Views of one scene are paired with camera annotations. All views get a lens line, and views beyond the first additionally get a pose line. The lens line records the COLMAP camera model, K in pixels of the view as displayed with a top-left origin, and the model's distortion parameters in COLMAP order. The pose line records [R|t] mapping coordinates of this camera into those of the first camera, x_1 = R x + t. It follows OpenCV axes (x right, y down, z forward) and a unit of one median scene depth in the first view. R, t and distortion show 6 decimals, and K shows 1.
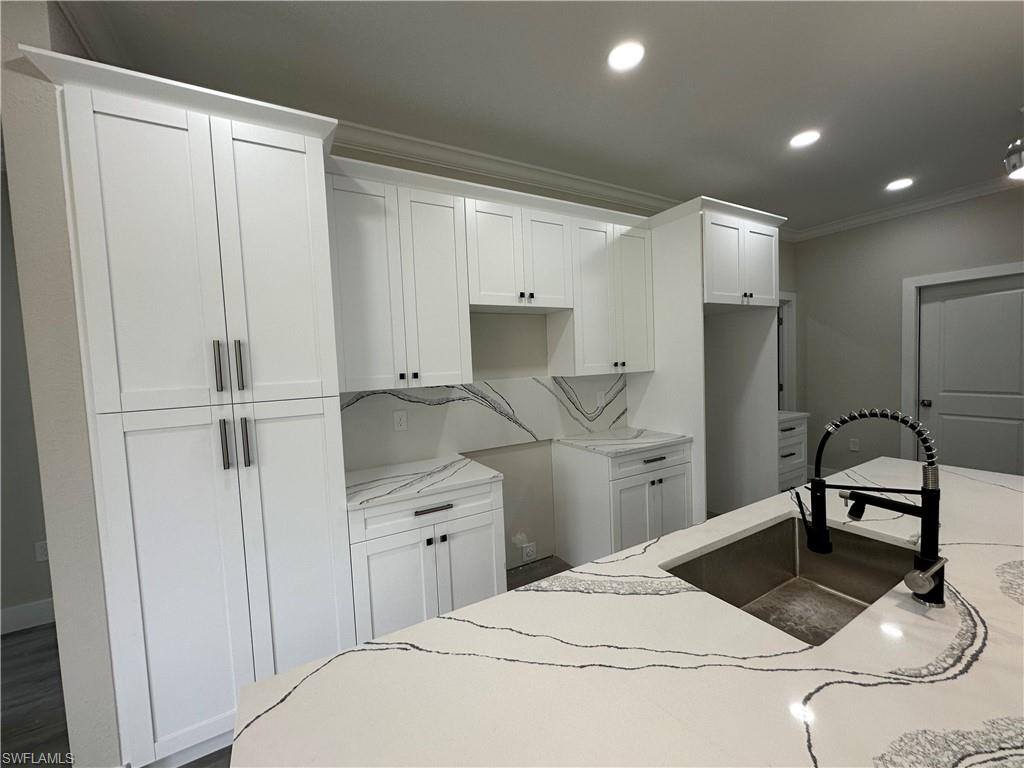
lens RADIAL K [[408.3, 0, 512.0], [0, 408.3, 384.0], [0, 0, 1]] dist [-0.004195, -0.000013]
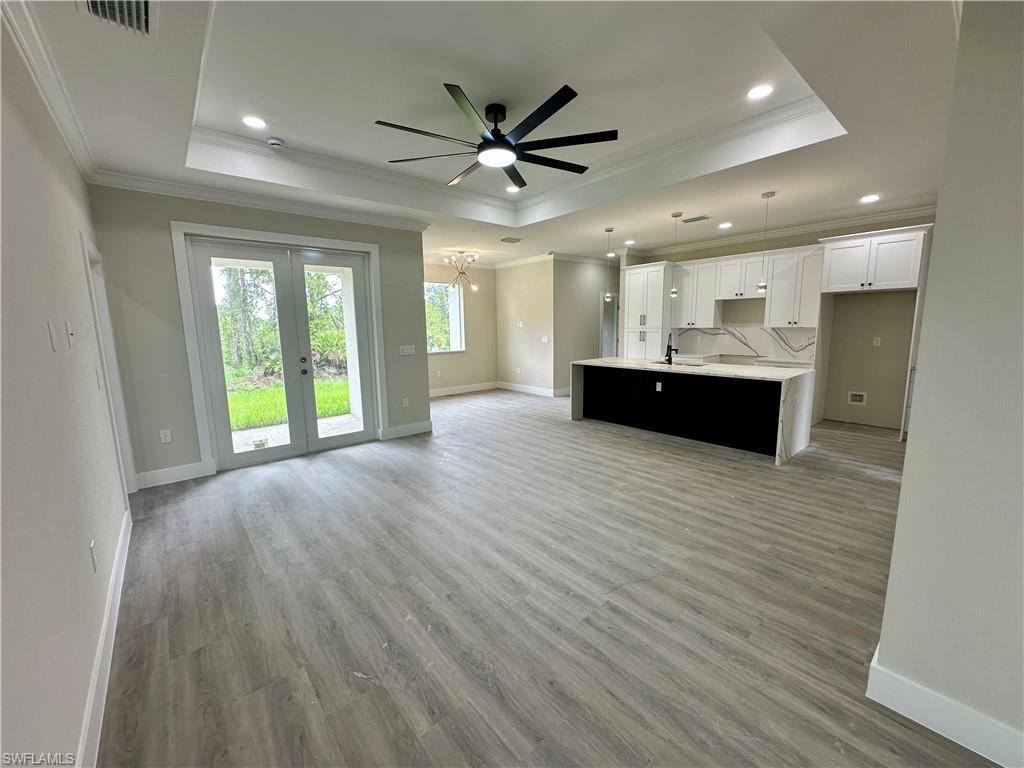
lens RADIAL K [[408.3, 0, 512.0], [0, 408.3, 384.0], [0, 0, 1]] dist [-0.004195, -0.000013]
pose [[0.184470, 0.182991, -0.965653, 2.326760], [-0.041815, 0.983086, 0.178307, -0.060255], [0.981948, 0.007486, 0.189002, -0.874803]]
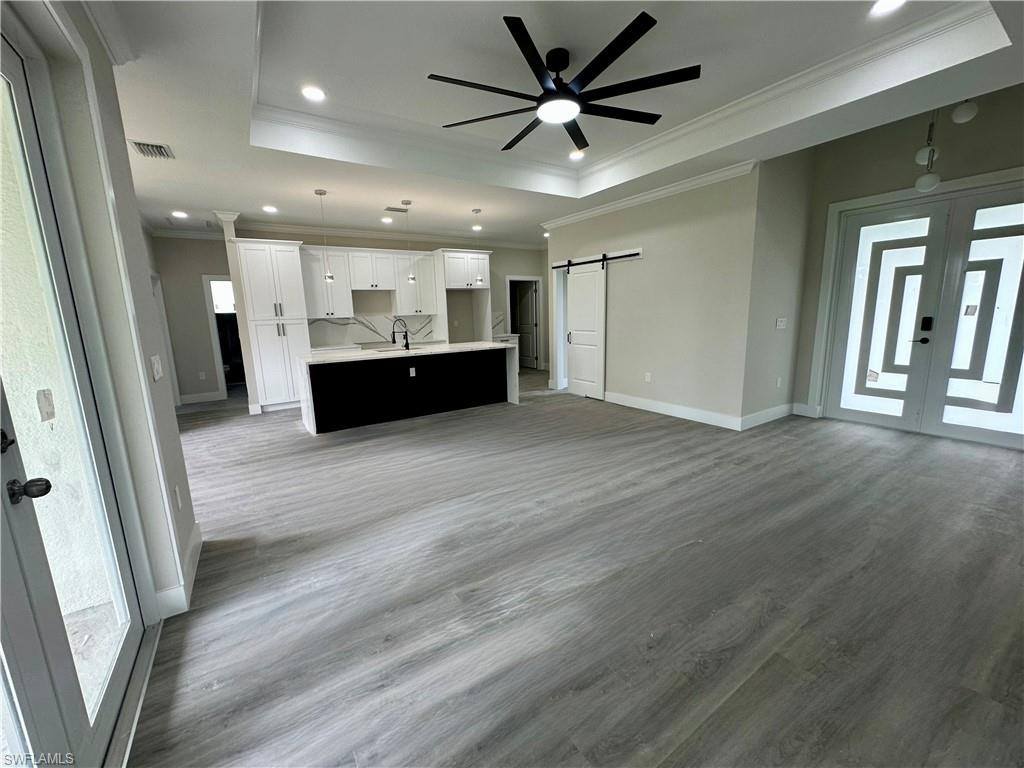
lens RADIAL K [[408.3, 0, 512.0], [0, 408.3, 384.0], [0, 0, 1]] dist [-0.004195, -0.000013]
pose [[0.998125, 0.002009, 0.061174, 0.798696], [-0.009536, 0.992360, 0.123003, 0.096720], [-0.060460, -0.123356, 0.990519, -1.885796]]
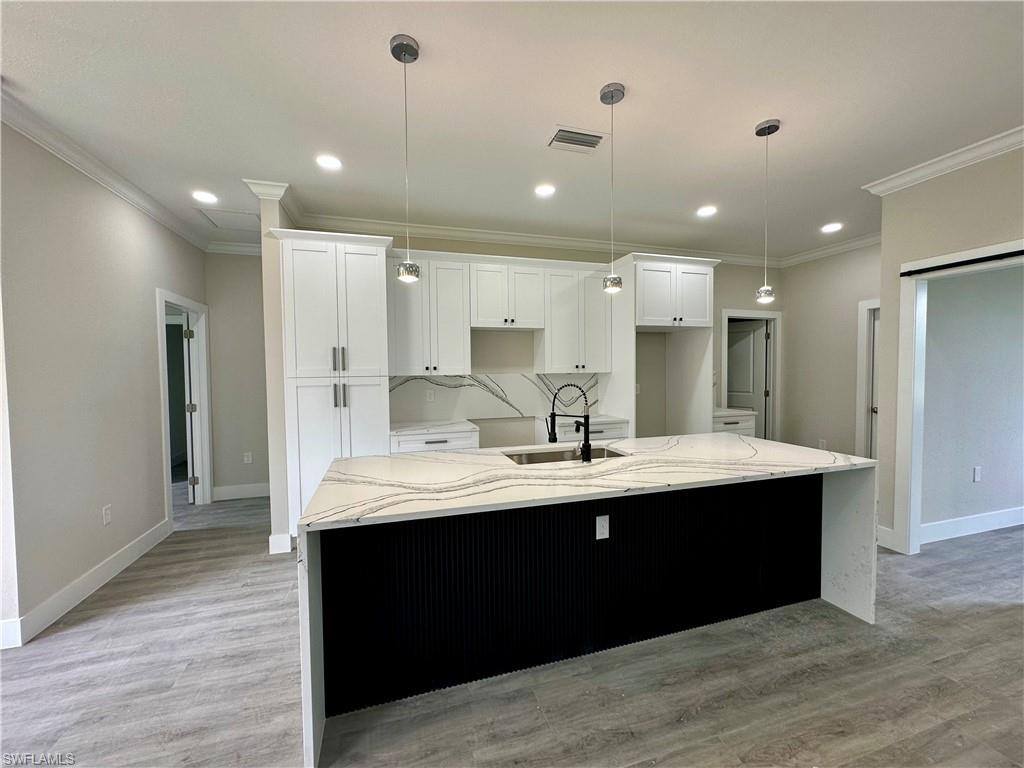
lens RADIAL K [[408.3, 0, 512.0], [0, 408.3, 384.0], [0, 0, 1]] dist [-0.004195, -0.000013]
pose [[0.974815, 0.039407, -0.219505, 0.398962], [-0.041804, 0.999106, -0.006286, 0.036794], [0.219061, 0.015304, 0.975591, -0.531538]]
